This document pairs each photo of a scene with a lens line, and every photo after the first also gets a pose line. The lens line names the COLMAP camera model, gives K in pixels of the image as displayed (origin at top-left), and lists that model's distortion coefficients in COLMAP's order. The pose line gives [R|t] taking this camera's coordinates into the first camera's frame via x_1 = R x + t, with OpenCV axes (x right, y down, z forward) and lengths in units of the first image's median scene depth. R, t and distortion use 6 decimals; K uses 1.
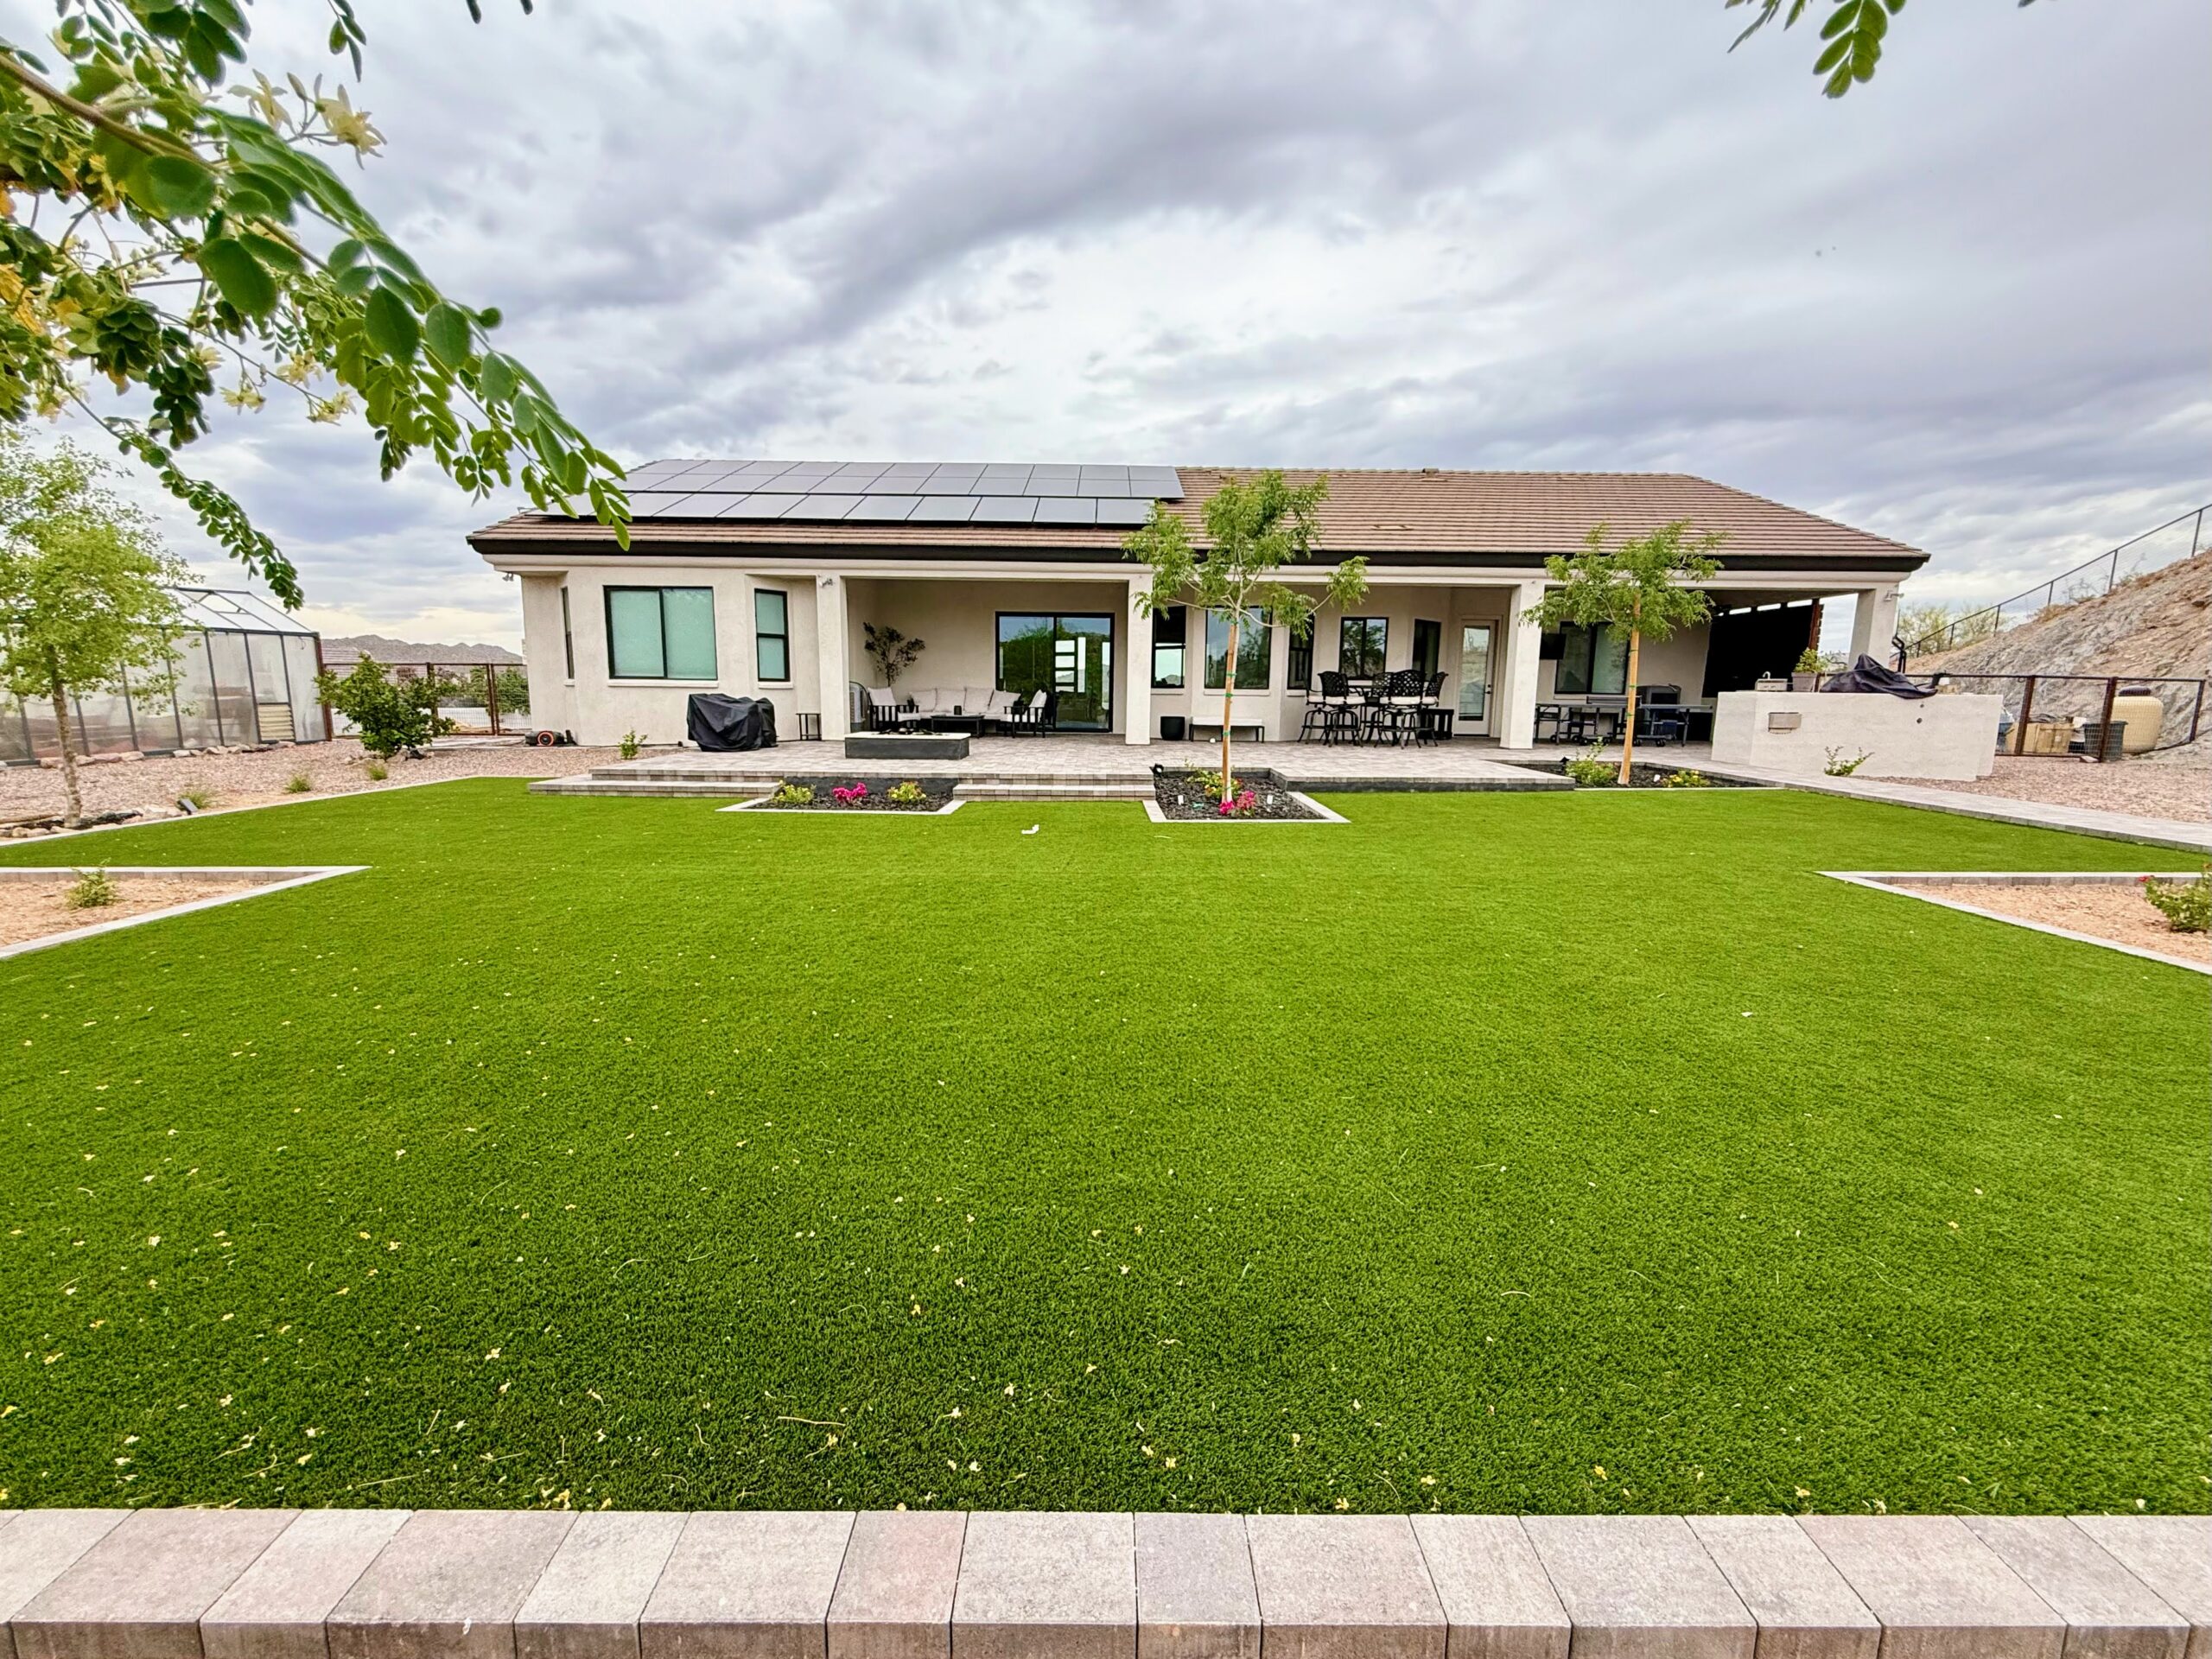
lens RADIAL K [[906.3, 0, 1103.0], [0, 906.3, 835.9], [0, 0, 1]] dist [-0.003686, -0.000645]
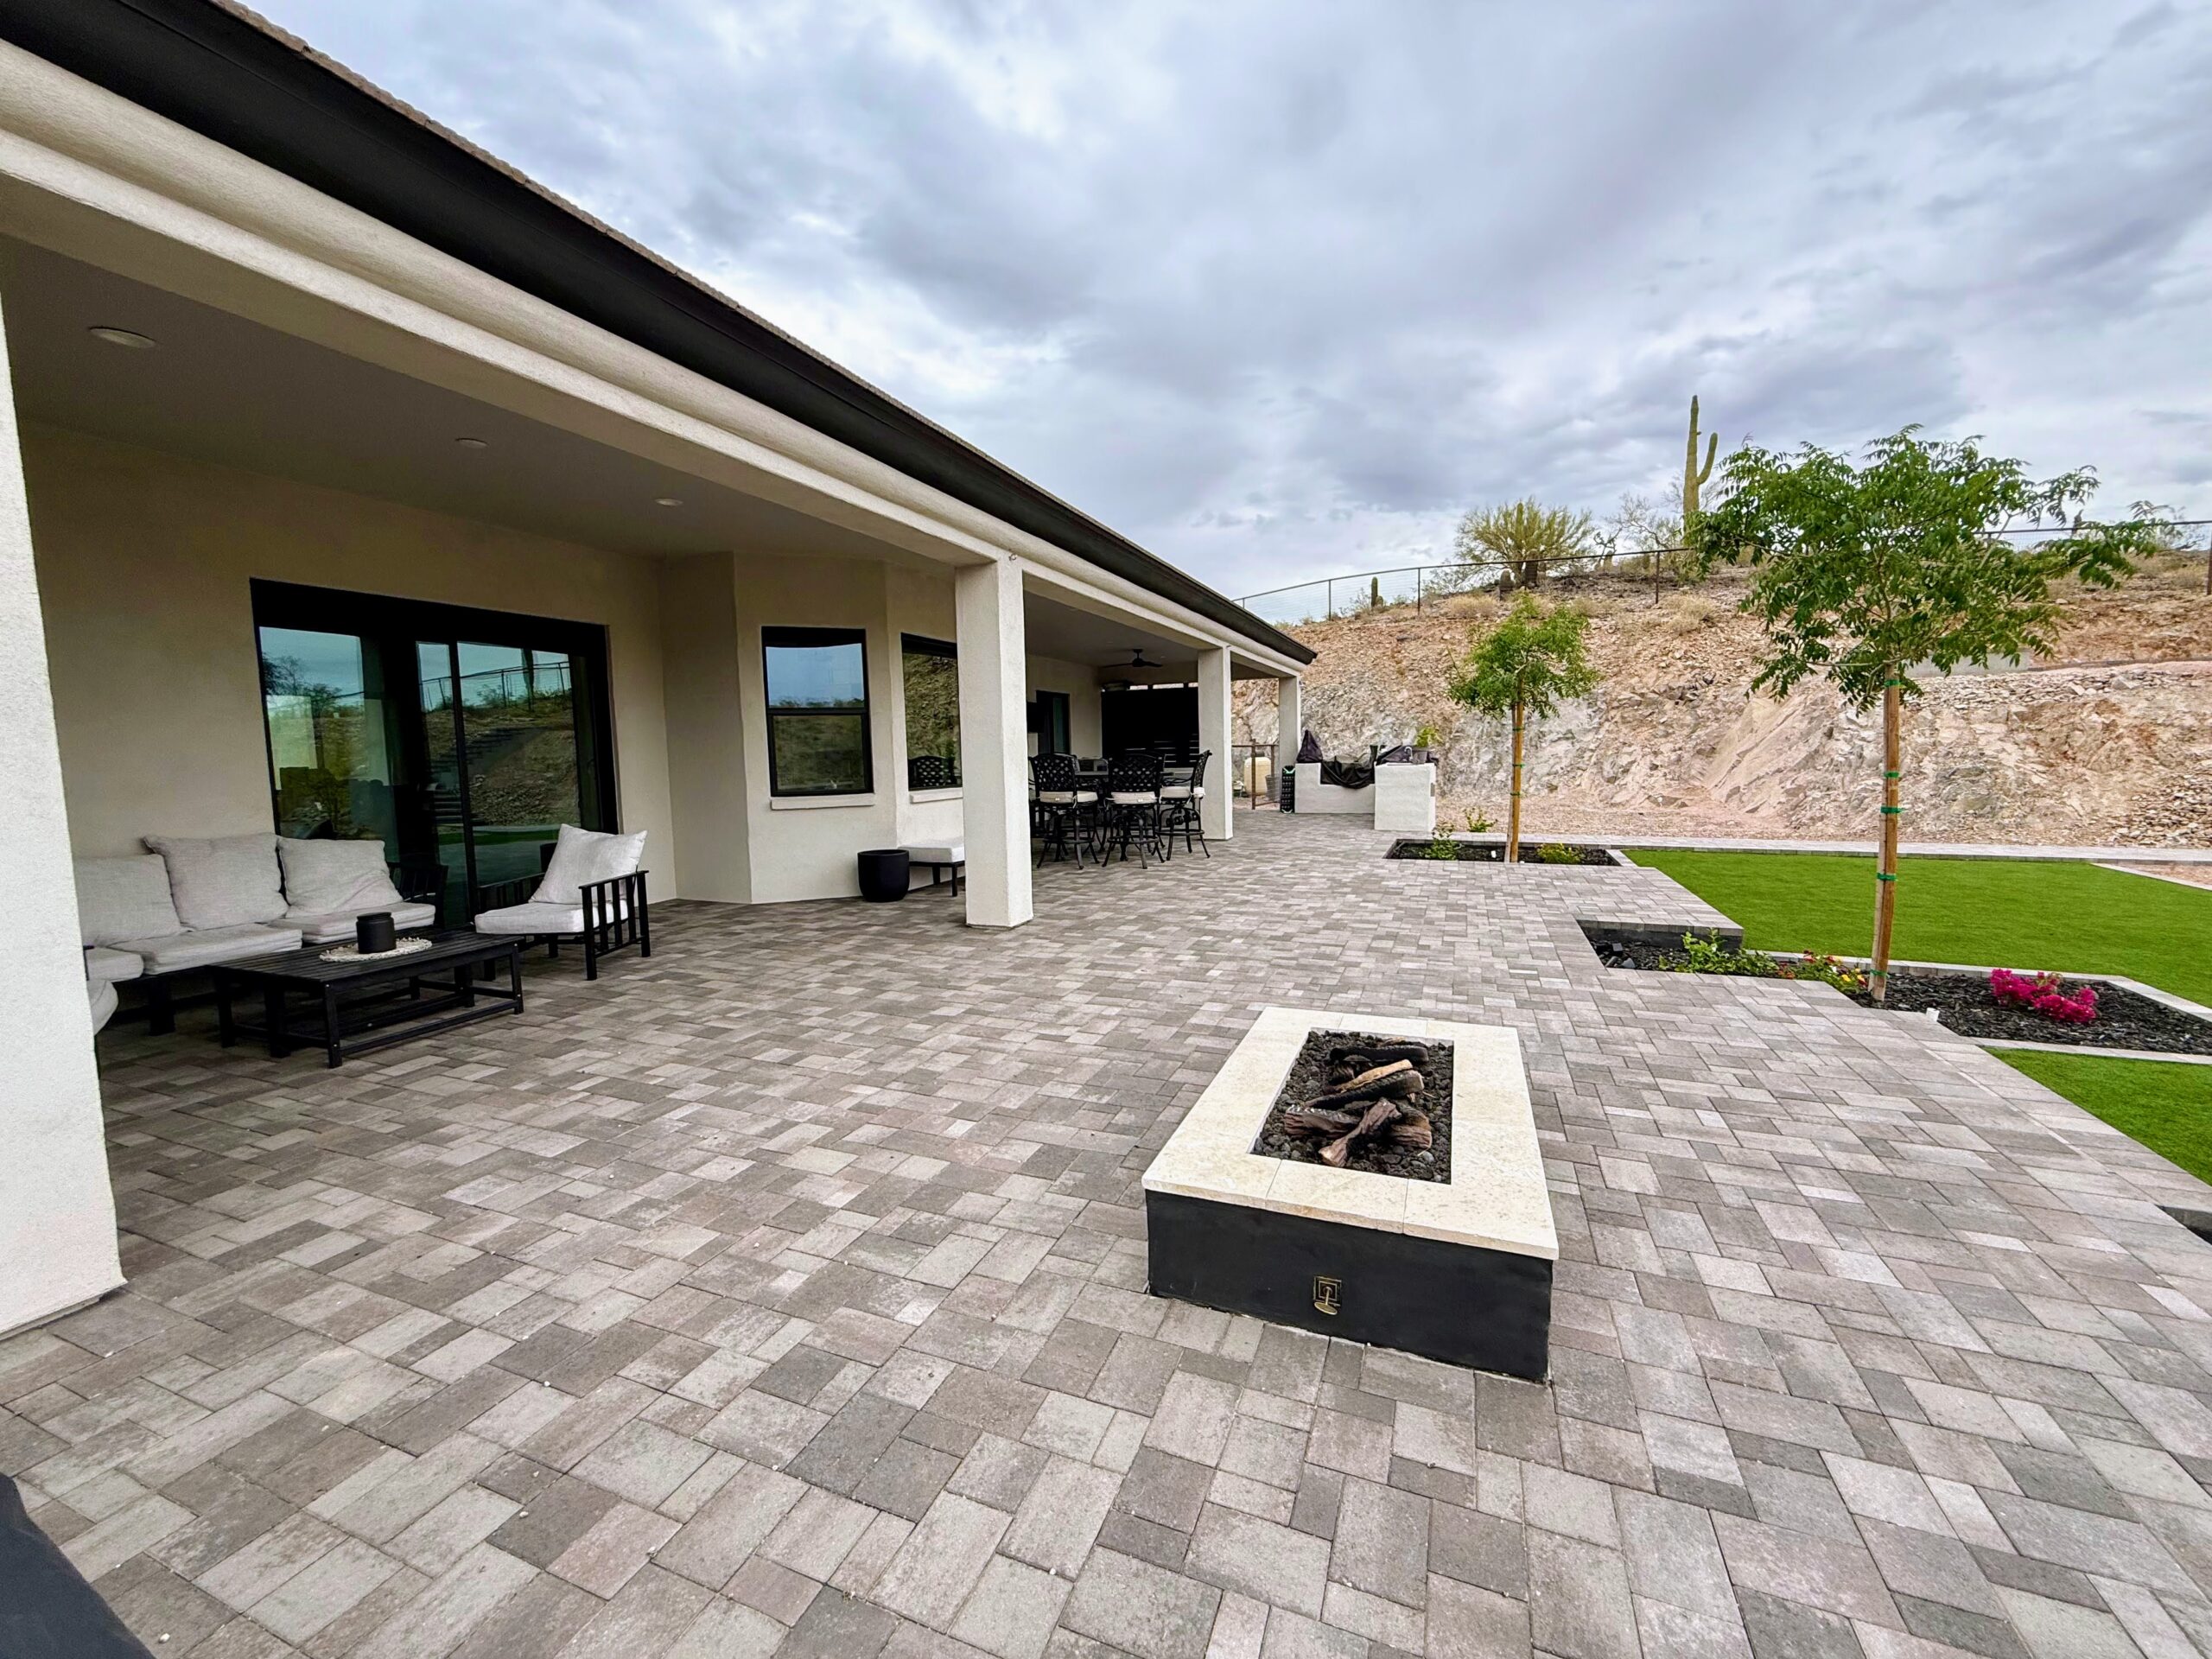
lens RADIAL K [[883.0, 0, 1097.2], [0, 883.0, 829.6], [0, 0, 1]] dist [-0.000896, -0.000521]
pose [[0.390212, -0.102963, 0.914950, -0.346461], [0.168281, 0.984964, 0.039073, -0.154744], [-0.905216, 0.138722, 0.401672, 0.762029]]
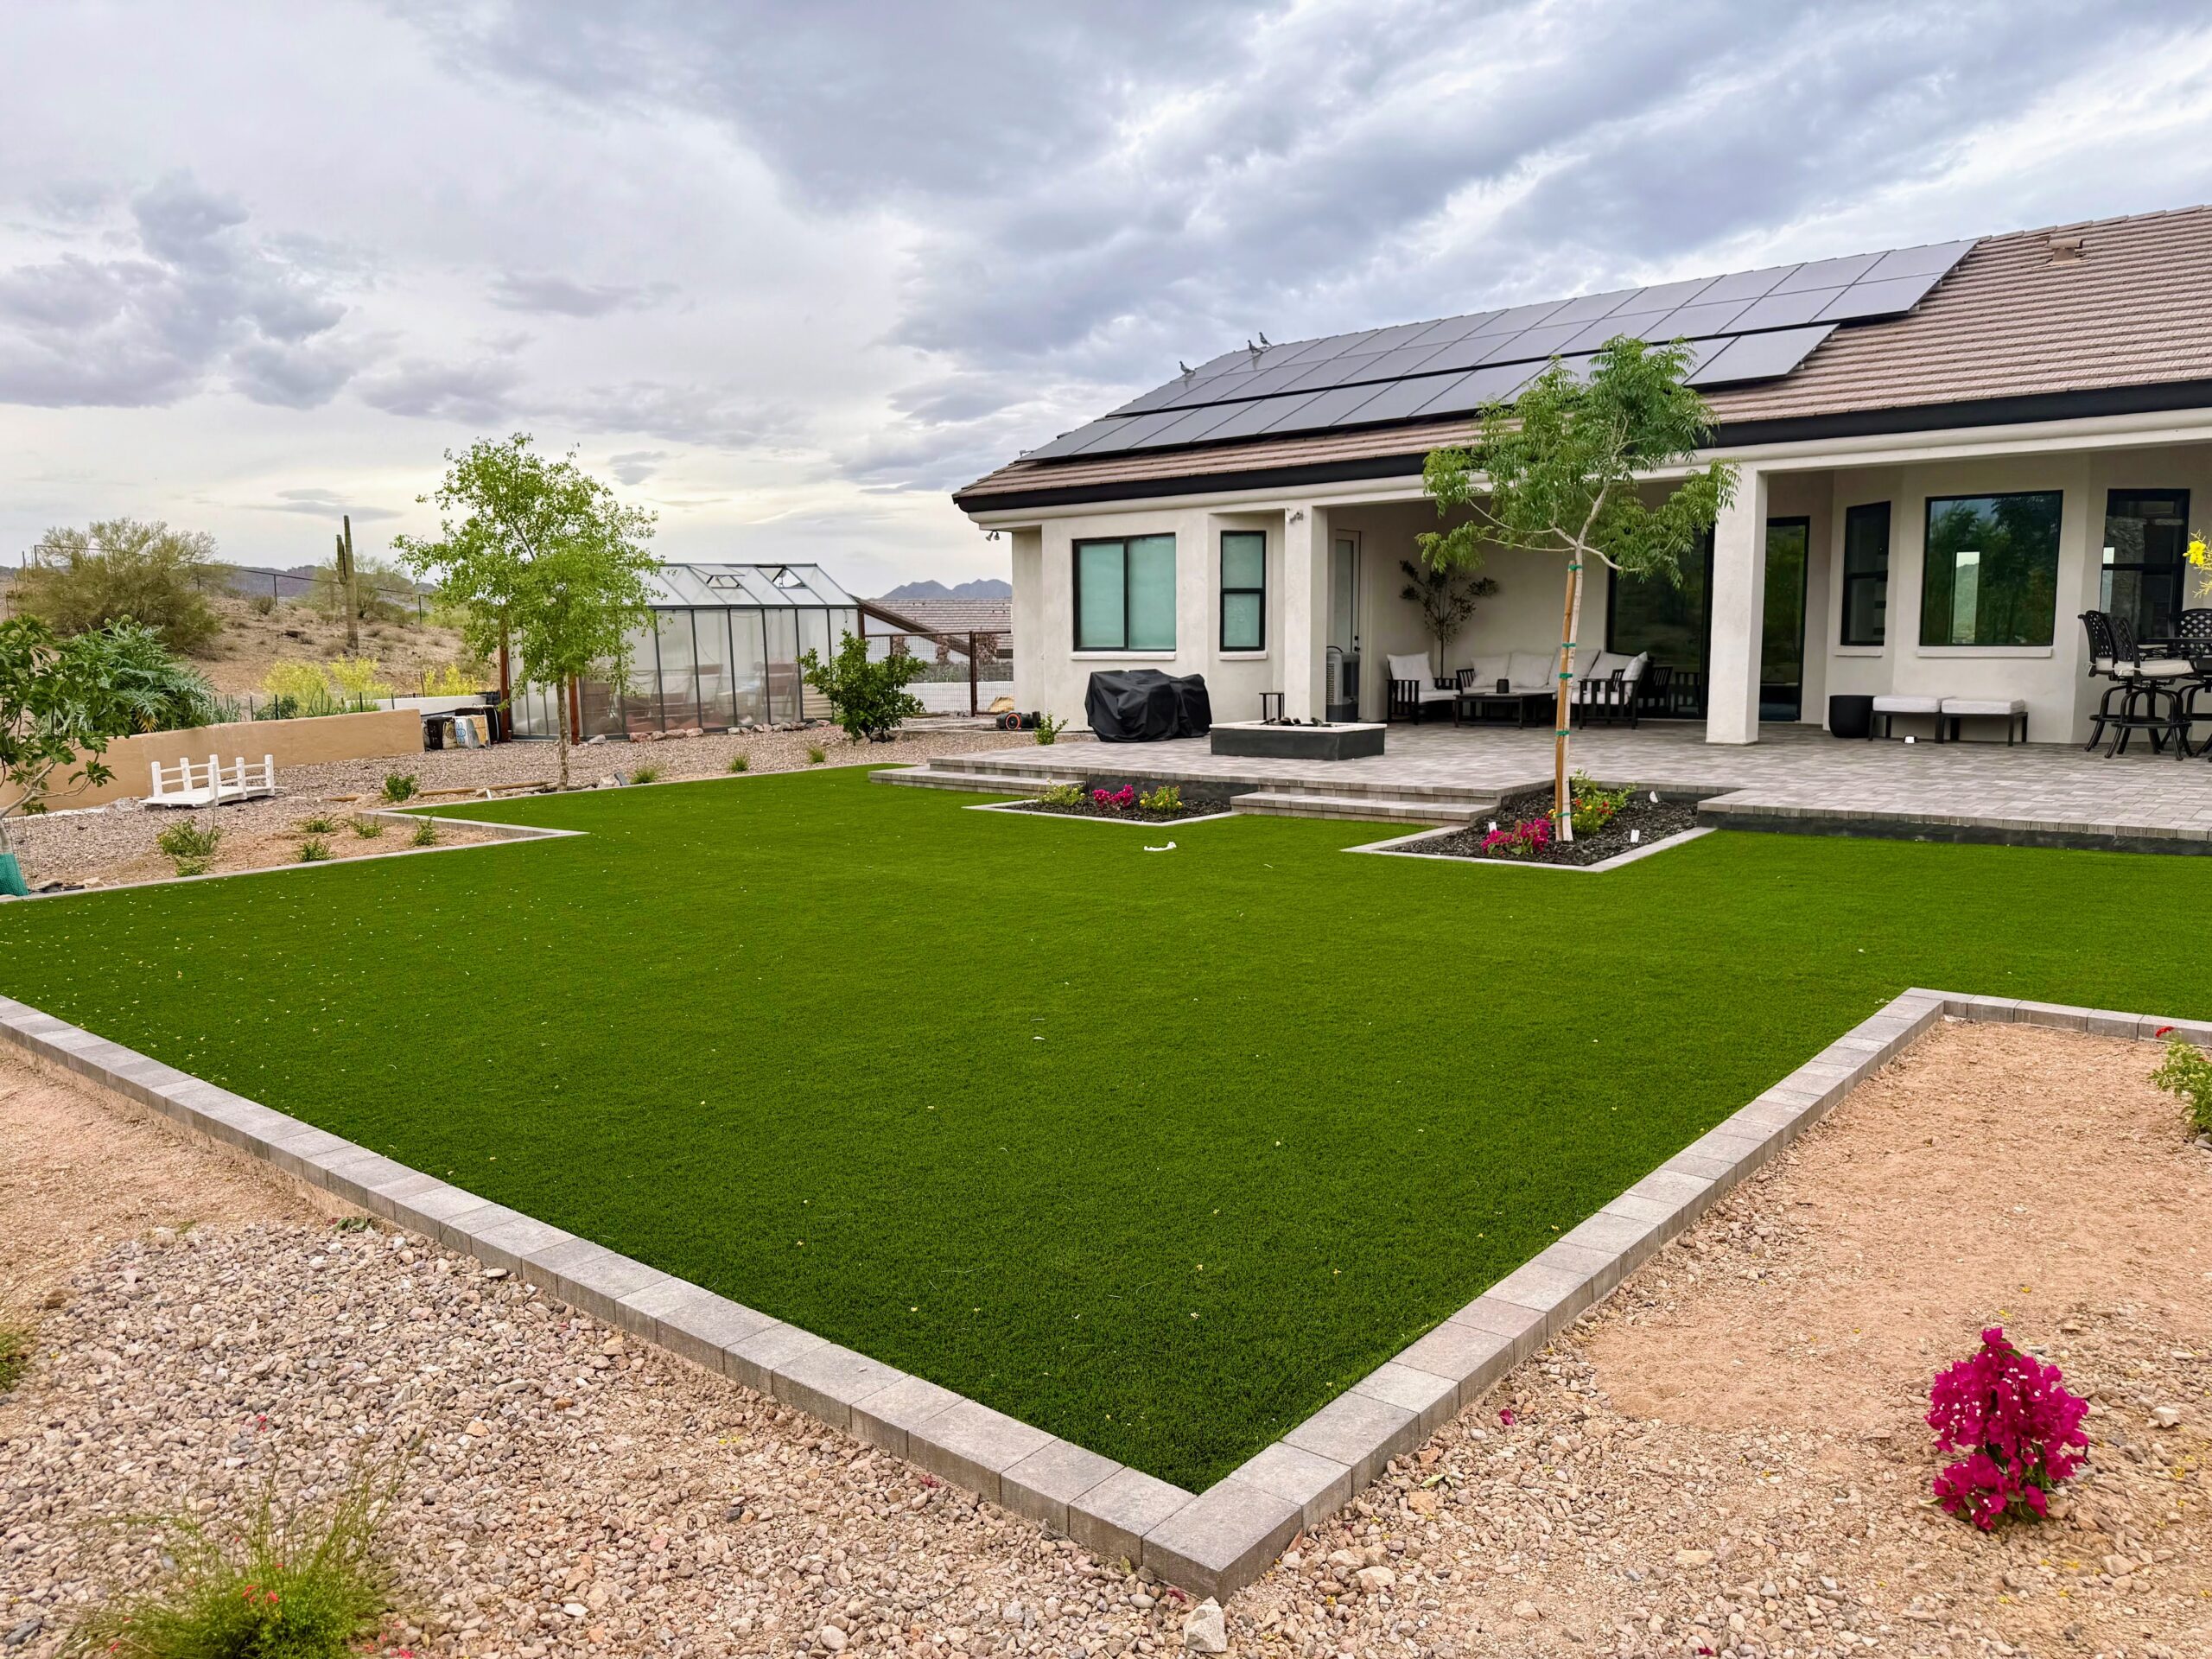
lens RADIAL K [[1545.9, 0, 1110.3], [0, 1545.9, 840.0], [0, 0, 1]] dist [0.064000, -0.084412]
pose [[0.762494, 0.063783, -0.643844, 0.391310], [-0.081357, 0.996682, 0.002387, -0.006469], [0.641860, 0.050561, 0.765153, -0.052948]]
